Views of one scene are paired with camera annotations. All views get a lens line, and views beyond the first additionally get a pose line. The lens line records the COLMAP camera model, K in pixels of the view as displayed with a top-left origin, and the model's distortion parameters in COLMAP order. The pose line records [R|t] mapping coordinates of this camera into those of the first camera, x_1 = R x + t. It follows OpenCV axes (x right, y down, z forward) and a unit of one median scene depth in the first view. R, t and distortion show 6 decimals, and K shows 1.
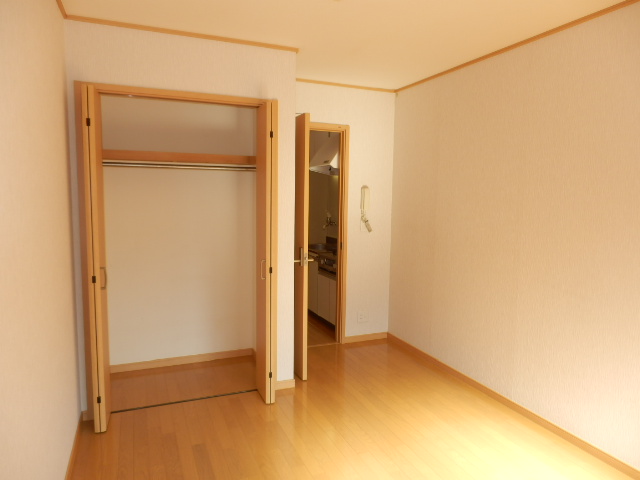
lens RADIAL K [[443.0, 0, 320.0], [0, 443.0, 240.0], [0, 0, 1]] dist [0.002971, 0.001854]
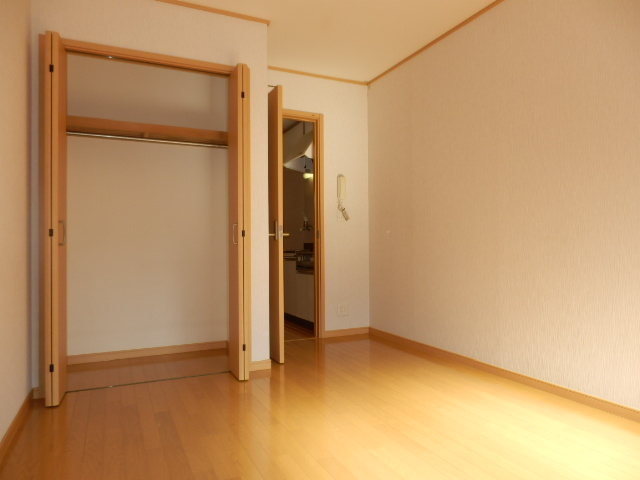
lens RADIAL K [[449.9, 0, 320.0], [0, 449.9, 240.0], [0, 0, 1]] dist [0.004868, 0.000242]
pose [[0.998679, -0.021625, 0.046620, 0.007193], [0.026913, 0.992889, -0.115959, 0.171728], [-0.043780, 0.117061, 0.992159, 0.028462]]
